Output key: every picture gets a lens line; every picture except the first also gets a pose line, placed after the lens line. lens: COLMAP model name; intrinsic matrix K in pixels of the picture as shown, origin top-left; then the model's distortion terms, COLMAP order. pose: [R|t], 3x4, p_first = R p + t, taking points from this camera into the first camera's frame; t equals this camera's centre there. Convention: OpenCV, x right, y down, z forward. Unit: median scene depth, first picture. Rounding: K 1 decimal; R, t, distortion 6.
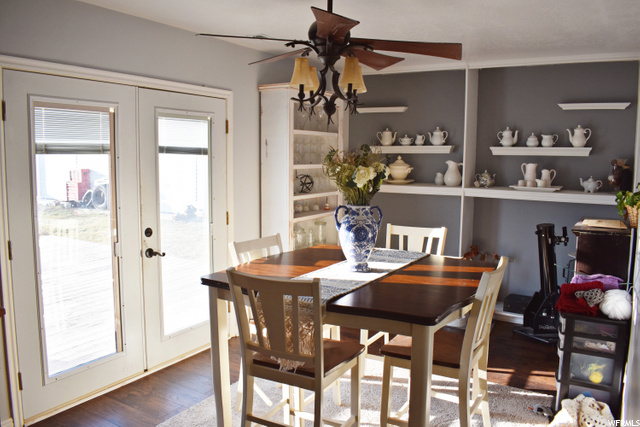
lens RADIAL K [[516.4, 0, 320.0], [0, 516.4, 213.2], [0, 0, 1]] dist [-0.079944, 0.007270]
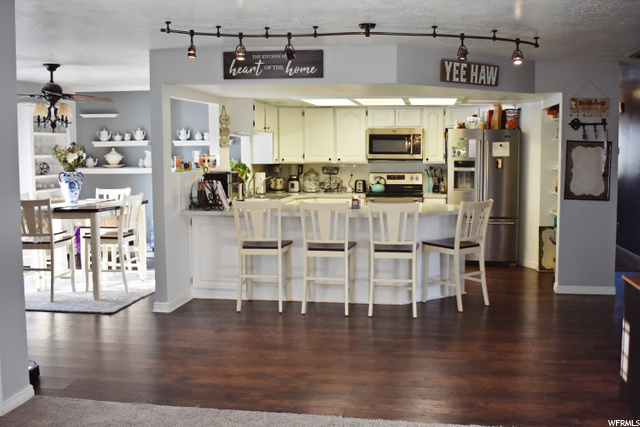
lens RADIAL K [[612.7, 0, 320.4], [0, 612.7, 188.1], [0, 0, 1]] dist [-0.063935, 0.000000]
pose [[0.921051, -0.042157, 0.387154, 0.034119], [0.060208, 0.997586, -0.034611, 0.121804], [-0.384760, 0.055188, 0.921365, -1.015357]]
